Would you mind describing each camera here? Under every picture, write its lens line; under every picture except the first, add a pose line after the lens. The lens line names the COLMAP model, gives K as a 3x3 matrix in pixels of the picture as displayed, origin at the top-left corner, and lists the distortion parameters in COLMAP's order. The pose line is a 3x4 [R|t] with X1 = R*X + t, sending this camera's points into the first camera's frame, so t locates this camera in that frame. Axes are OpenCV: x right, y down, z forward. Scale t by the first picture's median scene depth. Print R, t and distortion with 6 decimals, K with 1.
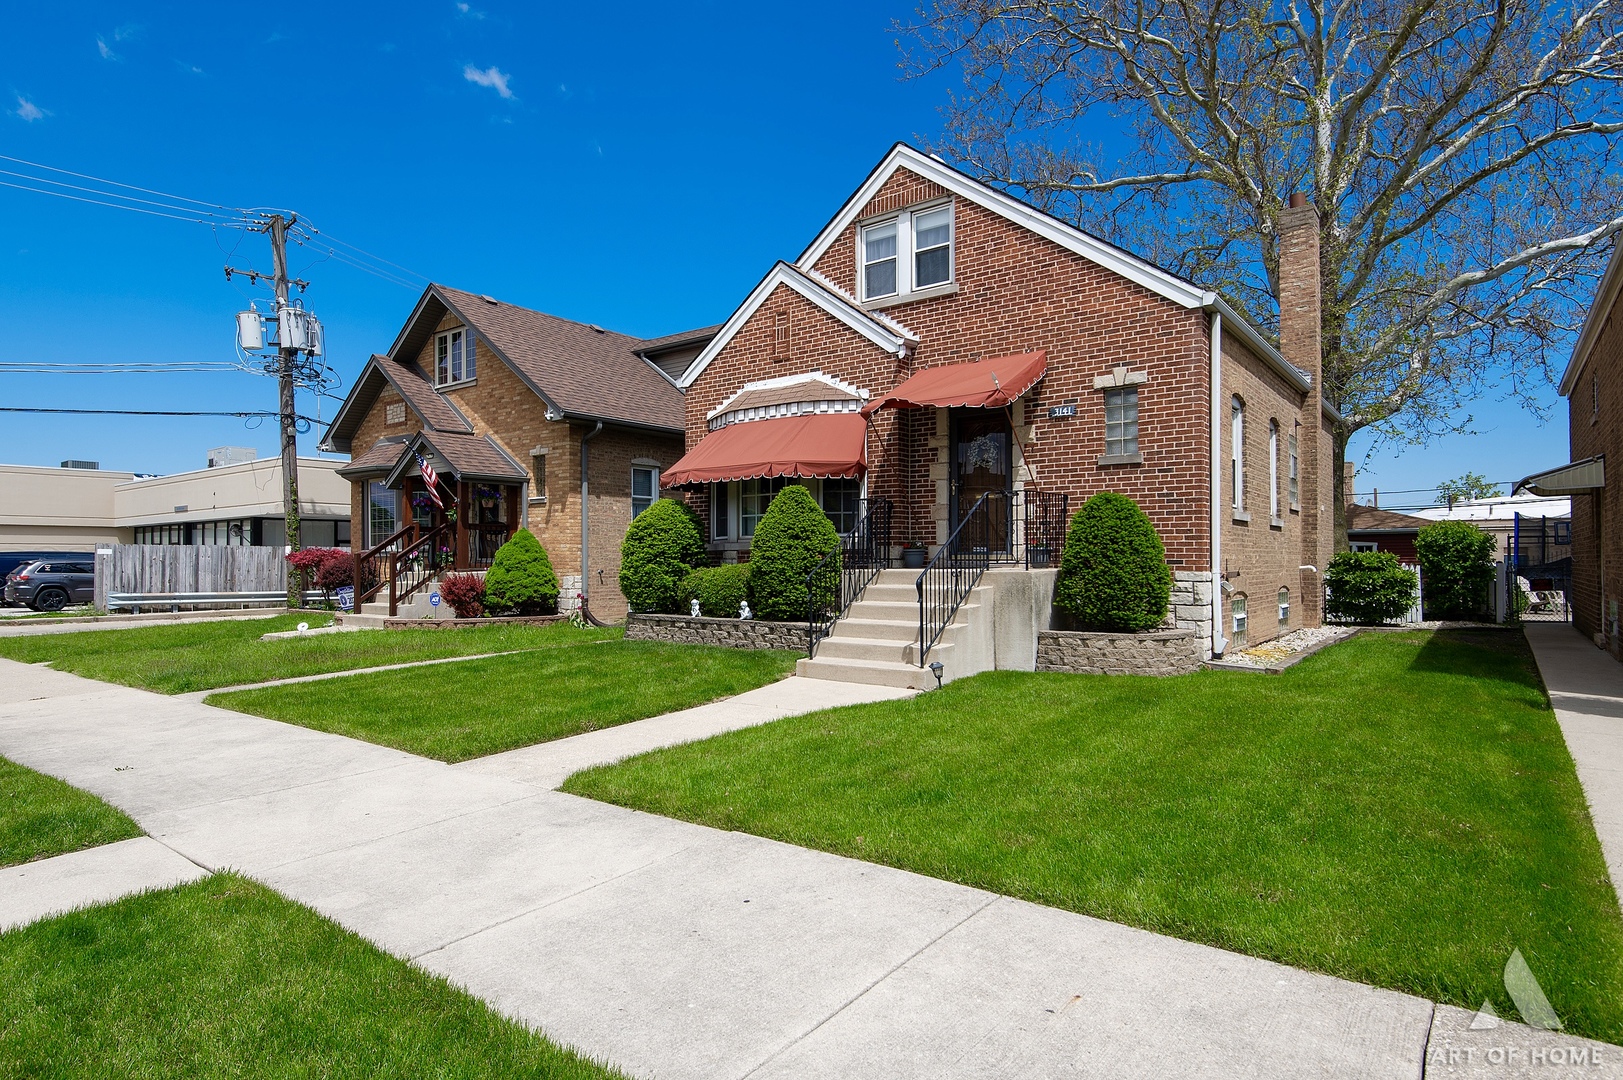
lens RADIAL K [[850.6, 0, 806.9], [0, 850.6, 543.7], [0, 0, 1]] dist [0.011480, -0.013723]
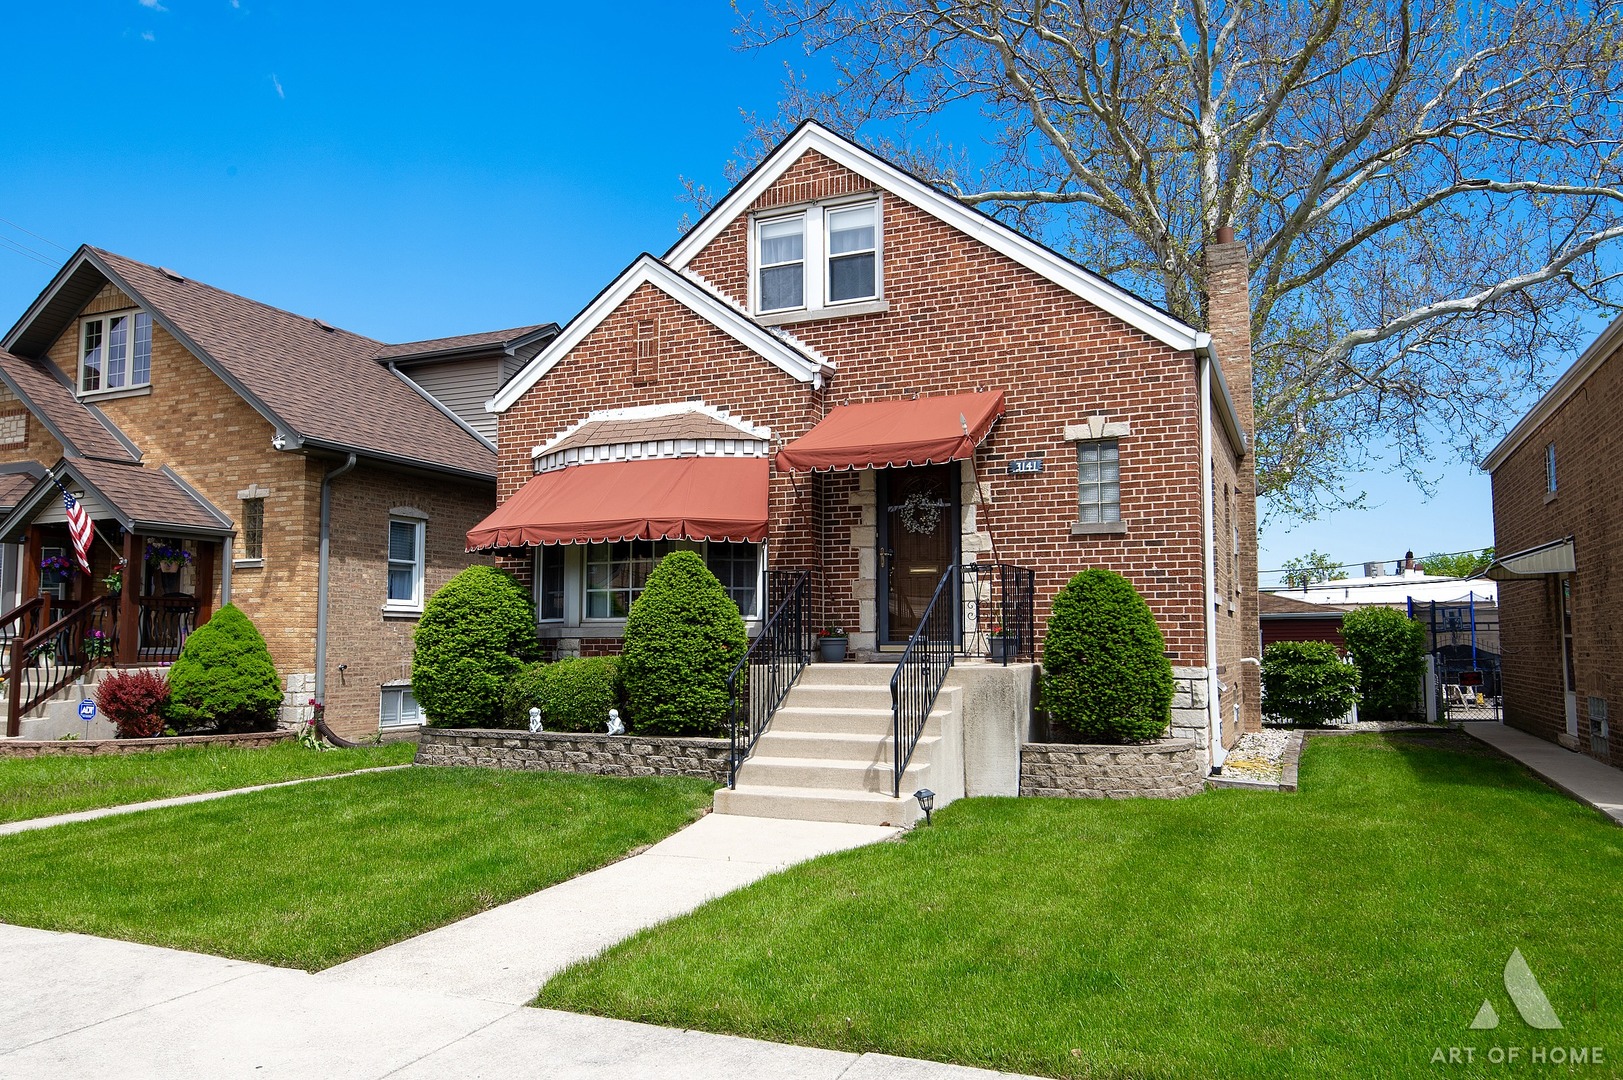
lens RADIAL K [[1104.4, 0, 797.1], [0, 1104.4, 546.0], [0, 0, 1]] dist [0.004876, -0.013471]
pose [[0.973008, 0.022412, 0.229680, -0.132238], [-0.005655, 0.997290, -0.073355, -0.002691], [-0.230701, 0.070076, 0.970498, 0.040138]]
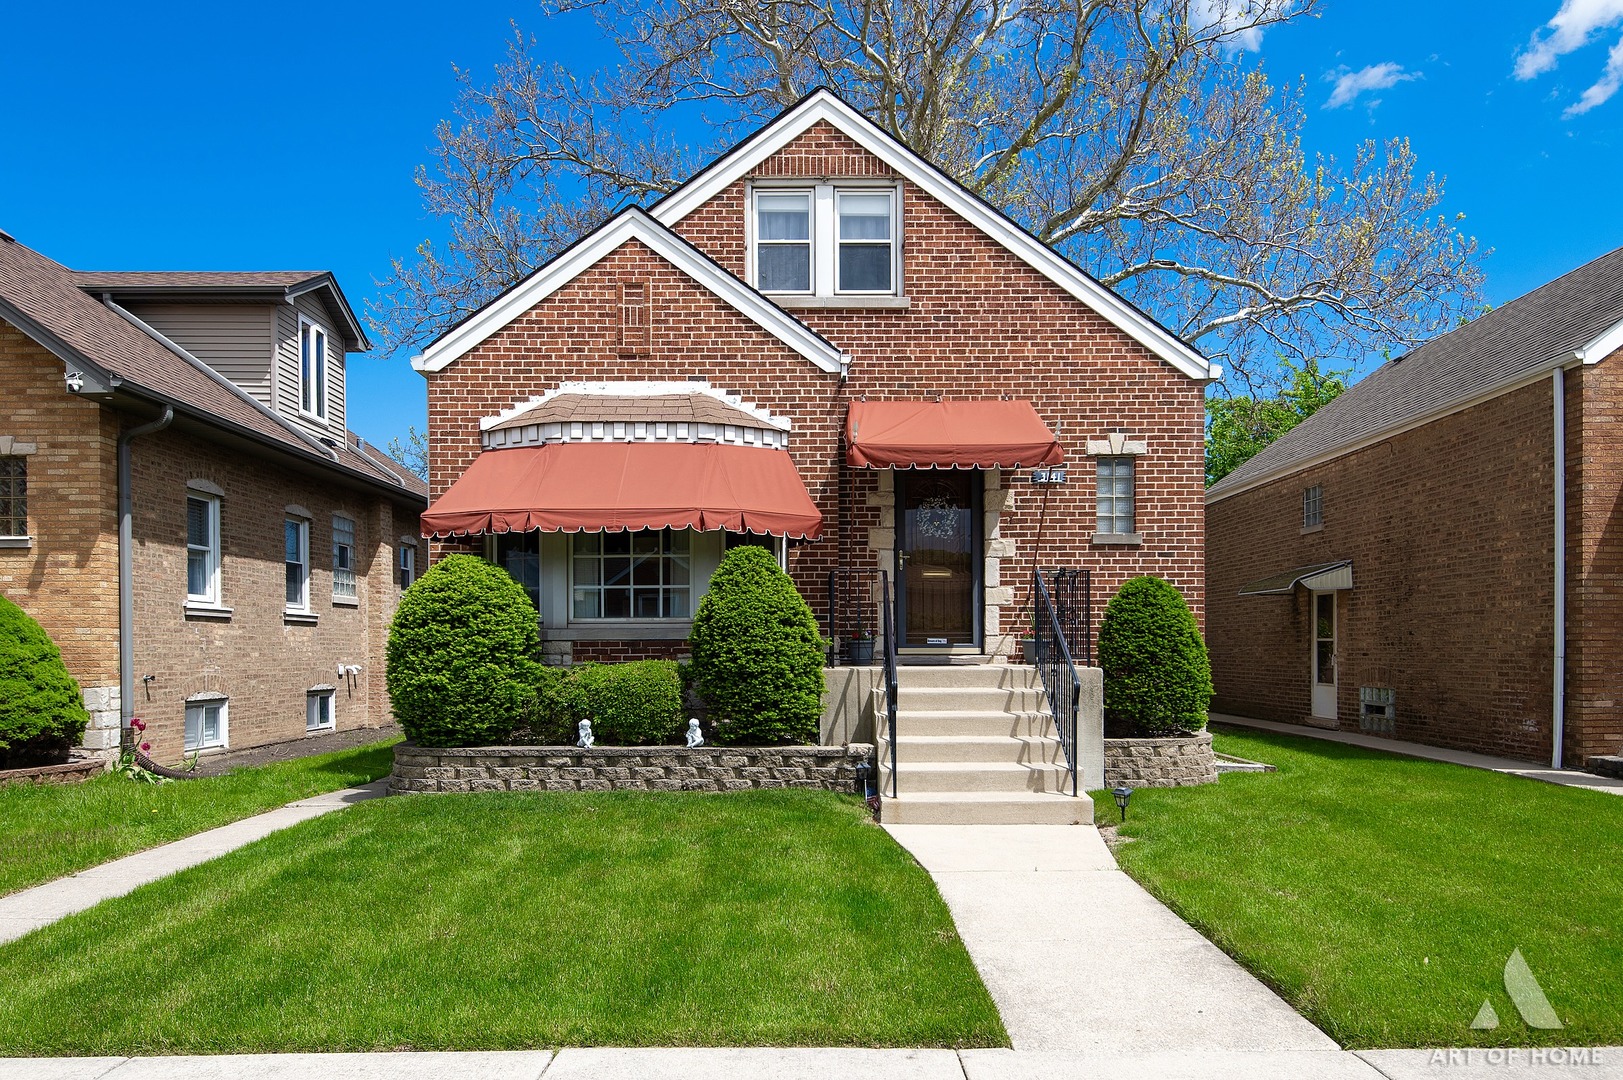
lens RADIAL K [[1045.2, 0, 810.2], [0, 1045.2, 645.4], [0, 0, 1]] dist [0.010399, -0.010429]
pose [[0.796612, 0.002372, 0.604486, -0.458015], [-0.008758, 0.999933, 0.007617, 0.004082], [-0.604428, -0.011362, 0.796579, 0.289304]]
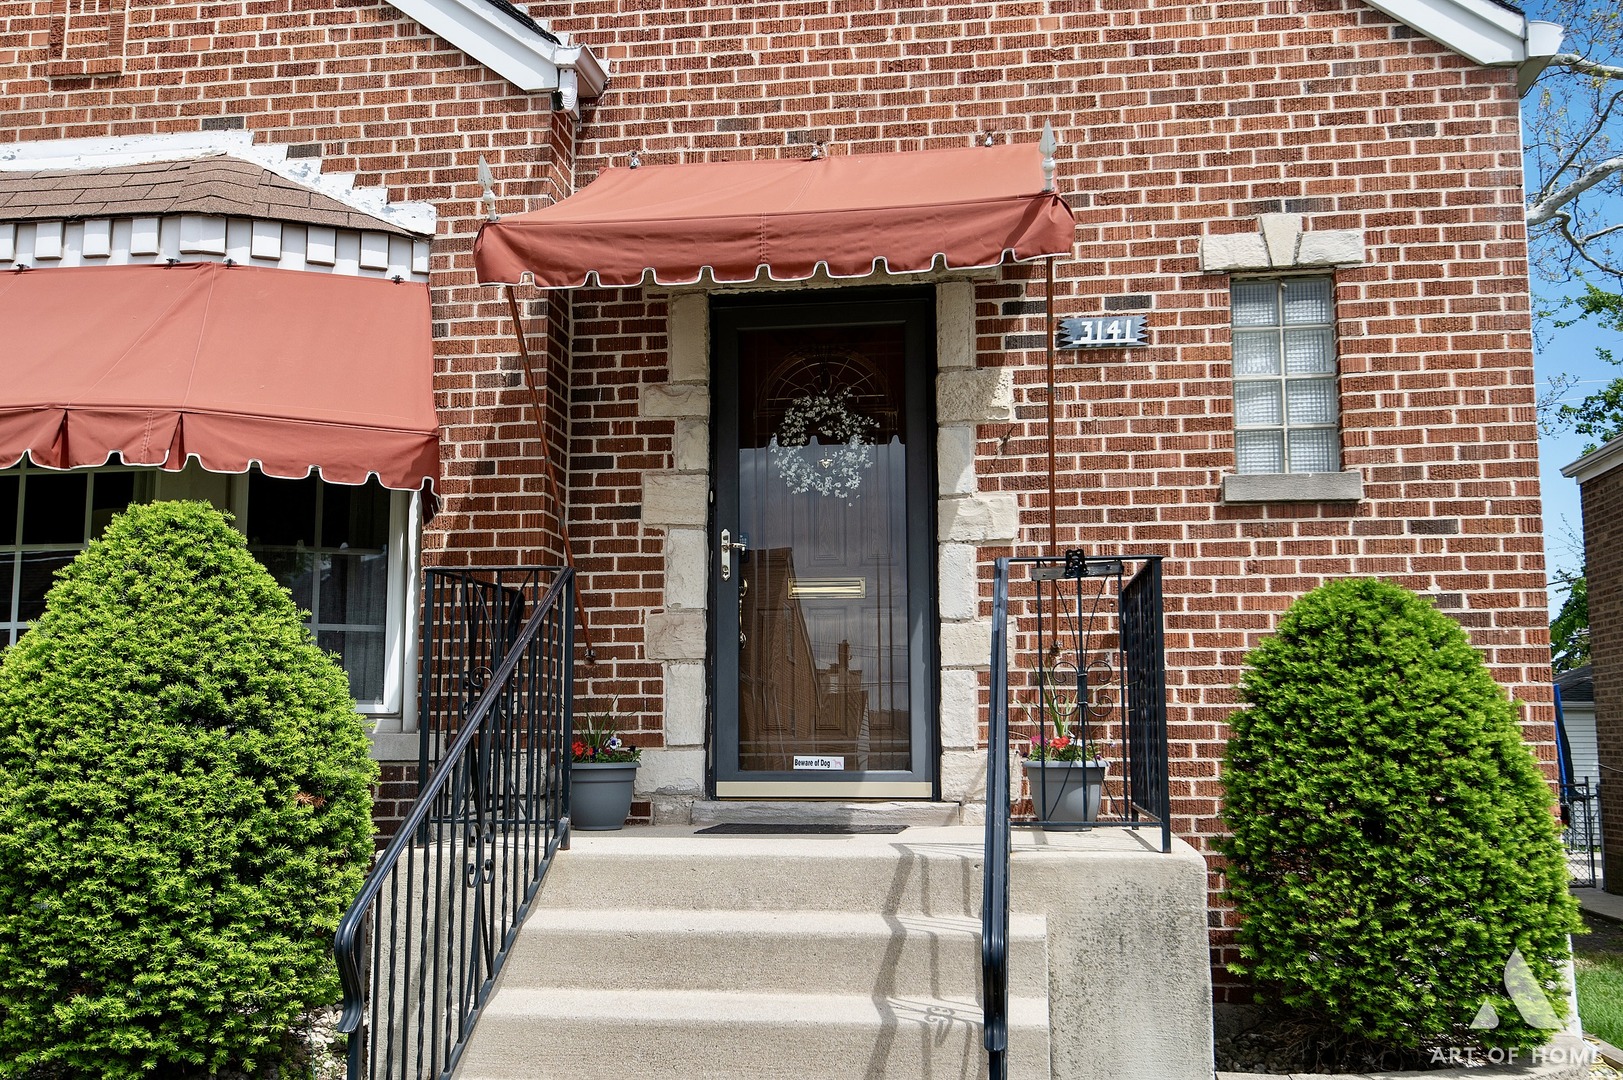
lens RADIAL K [[1555.7, 0, 796.6], [0, 1555.7, 552.2], [0, 0, 1]] dist [0.001291, 0.000000]
pose [[0.871471, 0.063154, 0.486363, -0.071972], [-0.008299, 0.993432, -0.114126, -0.004497], [-0.490376, 0.095422, 0.866271, 0.502446]]
